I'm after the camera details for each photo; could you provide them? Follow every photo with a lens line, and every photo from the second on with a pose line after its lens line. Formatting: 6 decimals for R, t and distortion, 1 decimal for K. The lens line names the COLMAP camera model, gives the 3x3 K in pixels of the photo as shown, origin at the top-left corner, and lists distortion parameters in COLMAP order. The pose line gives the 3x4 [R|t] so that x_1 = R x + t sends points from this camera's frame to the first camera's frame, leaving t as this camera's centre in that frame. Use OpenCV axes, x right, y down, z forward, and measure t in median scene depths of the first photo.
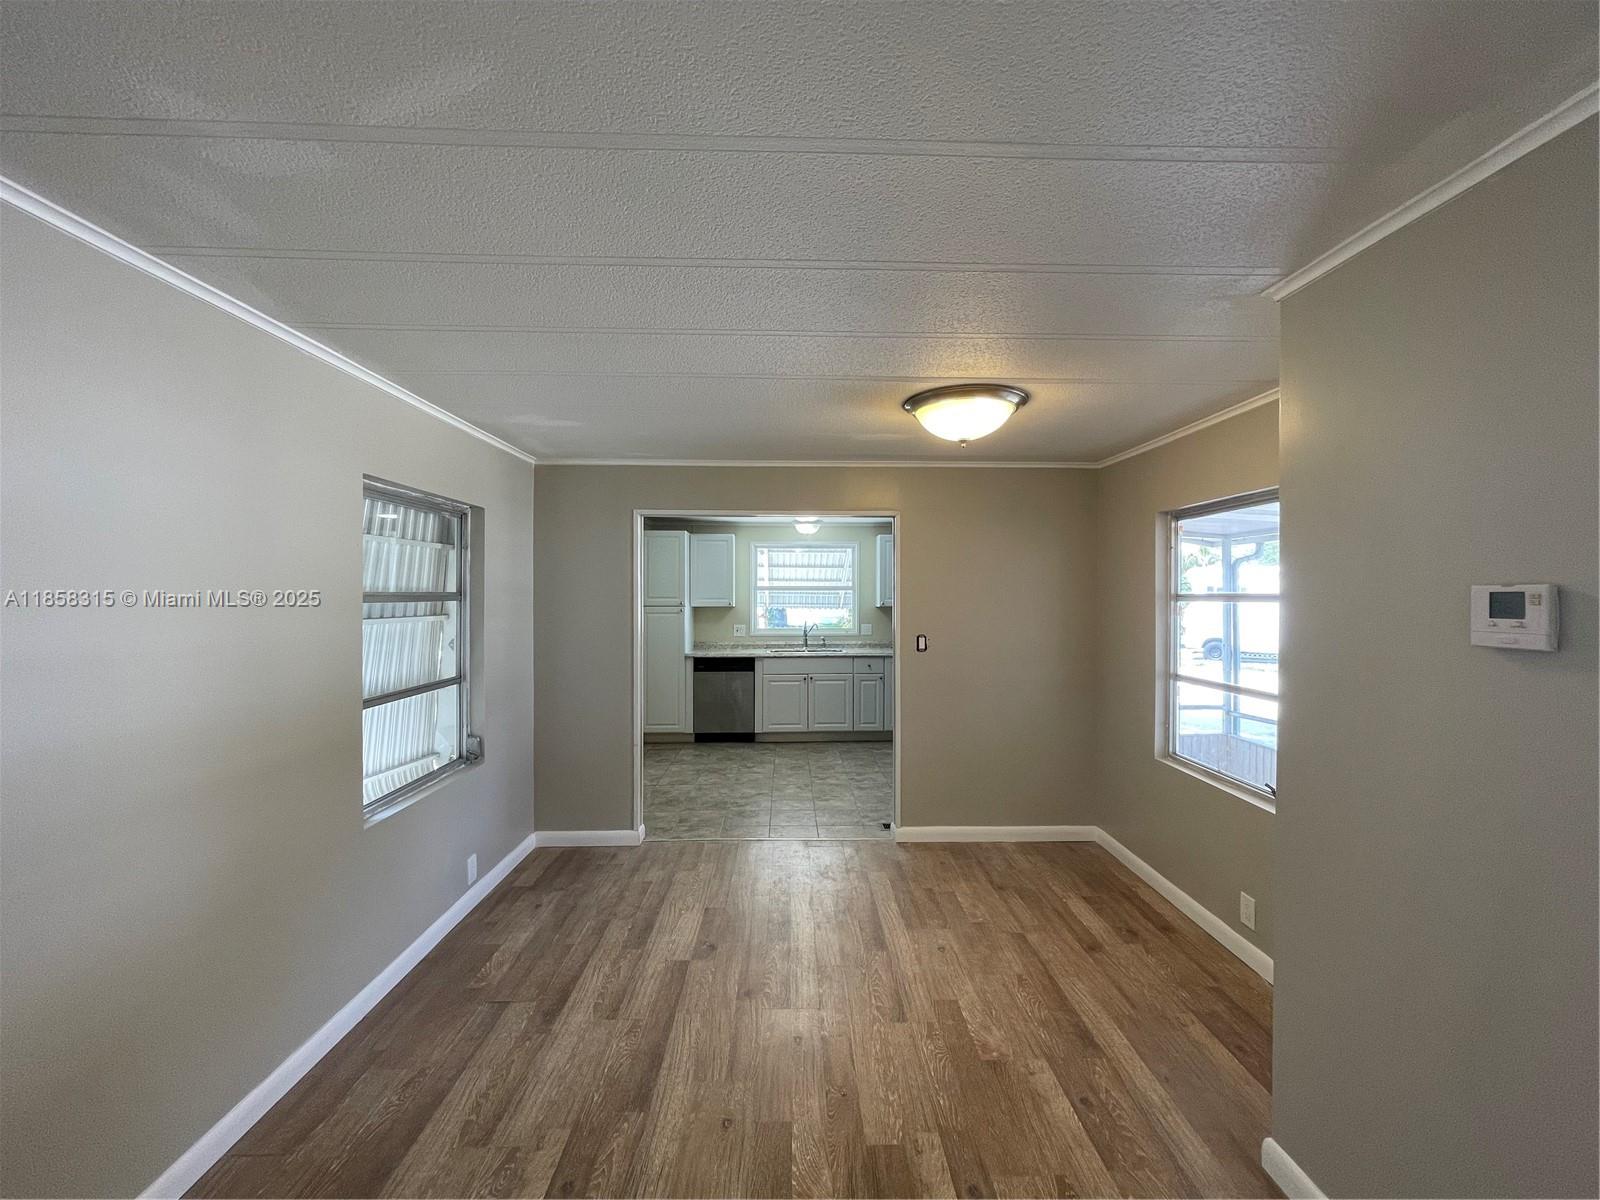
lens RADIAL K [[649.8, 0, 809.0], [0, 649.8, 595.6], [0, 0, 1]] dist [0.001192, 0.002508]
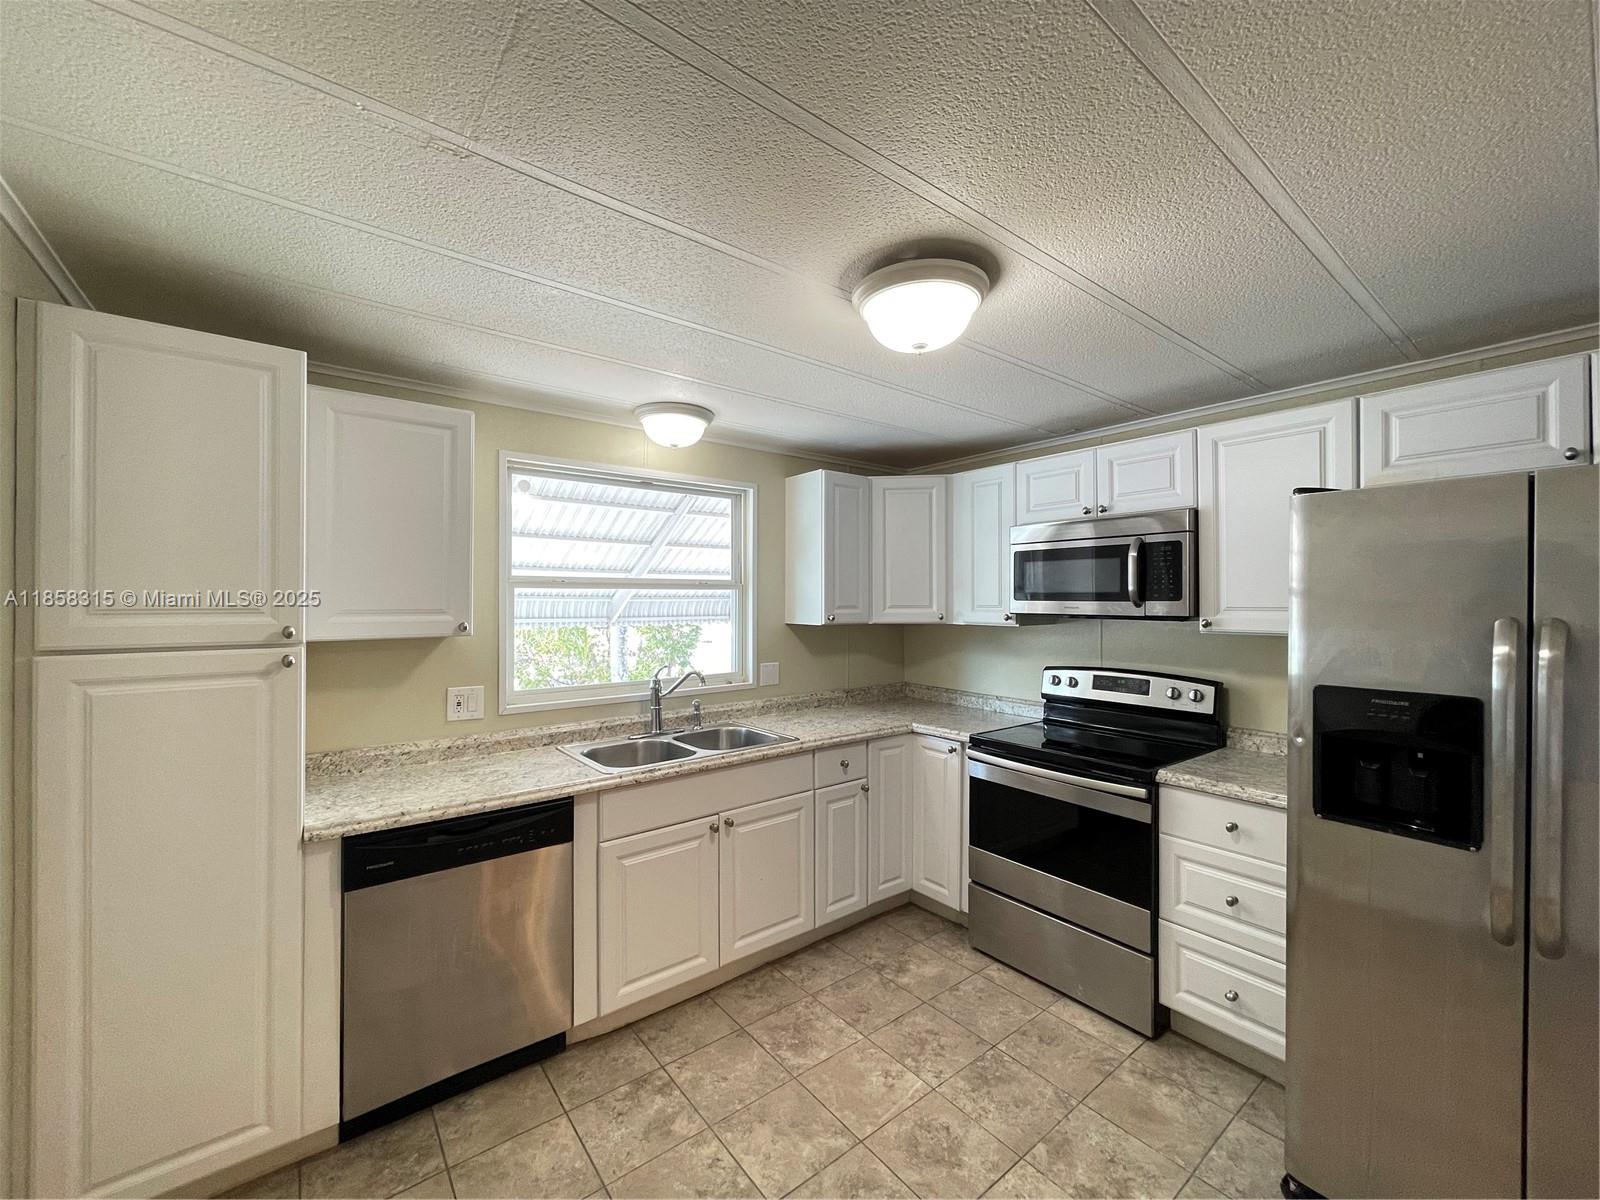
lens RADIAL K [[649.8, 0, 800.7], [0, 649.8, 598.2], [0, 0, 1]] dist [0.001192, 0.002508]
pose [[0.808334, -0.004287, 0.588708, -0.181285], [0.005580, 0.999984, -0.000380, -0.001580], [-0.588697, 0.003592, 0.808346, 0.669829]]
